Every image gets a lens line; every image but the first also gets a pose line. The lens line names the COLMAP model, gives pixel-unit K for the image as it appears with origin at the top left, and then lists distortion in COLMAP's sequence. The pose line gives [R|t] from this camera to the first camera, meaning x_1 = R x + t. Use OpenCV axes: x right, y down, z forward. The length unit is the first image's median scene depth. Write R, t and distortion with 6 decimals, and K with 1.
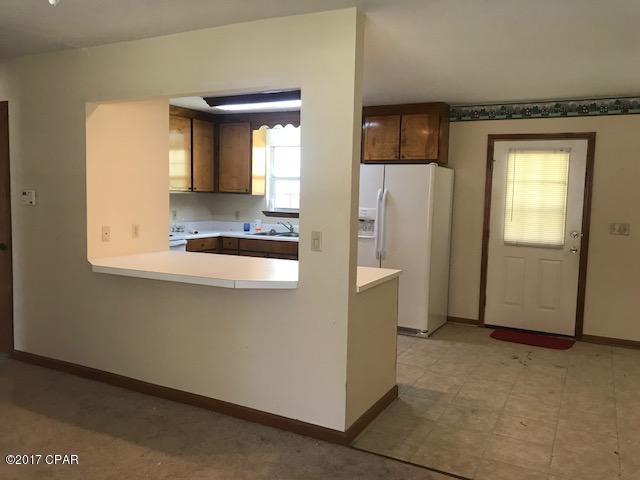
lens RADIAL K [[525.6, 0, 322.2], [0, 525.6, 239.0], [0, 0, 1]] dist [0.038436, -0.041126]
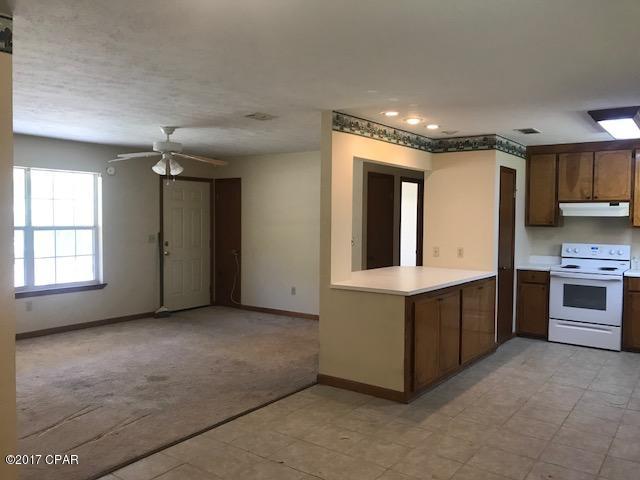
lens RADIAL K [[525.6, 0, 321.0], [0, 525.6, 240.2], [0, 0, 1]] dist [0.038436, -0.041126]
pose [[-0.138825, 0.019230, -0.990130, 1.044646], [-0.100683, 0.994357, 0.033429, -0.054851], [0.985186, 0.104330, -0.136105, 0.775175]]
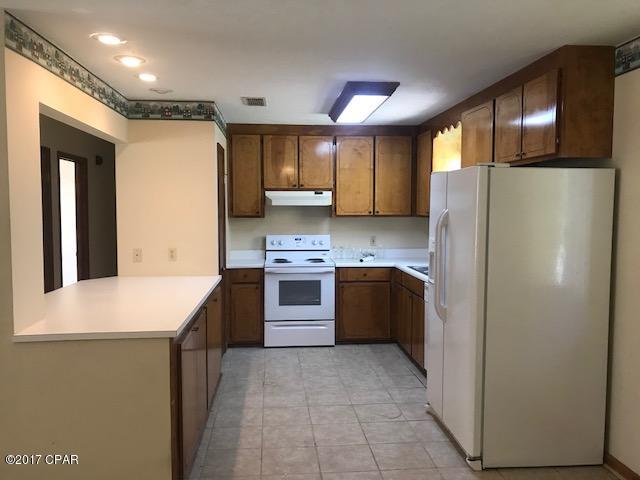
lens RADIAL K [[525.6, 0, 318.2], [0, 525.6, 238.0], [0, 0, 1]] dist [0.038436, -0.041126]
pose [[0.546770, 0.025901, -0.836882, 0.671002], [-0.061869, 0.998039, -0.009533, -0.053562], [0.834994, 0.056990, 0.547301, 0.621409]]
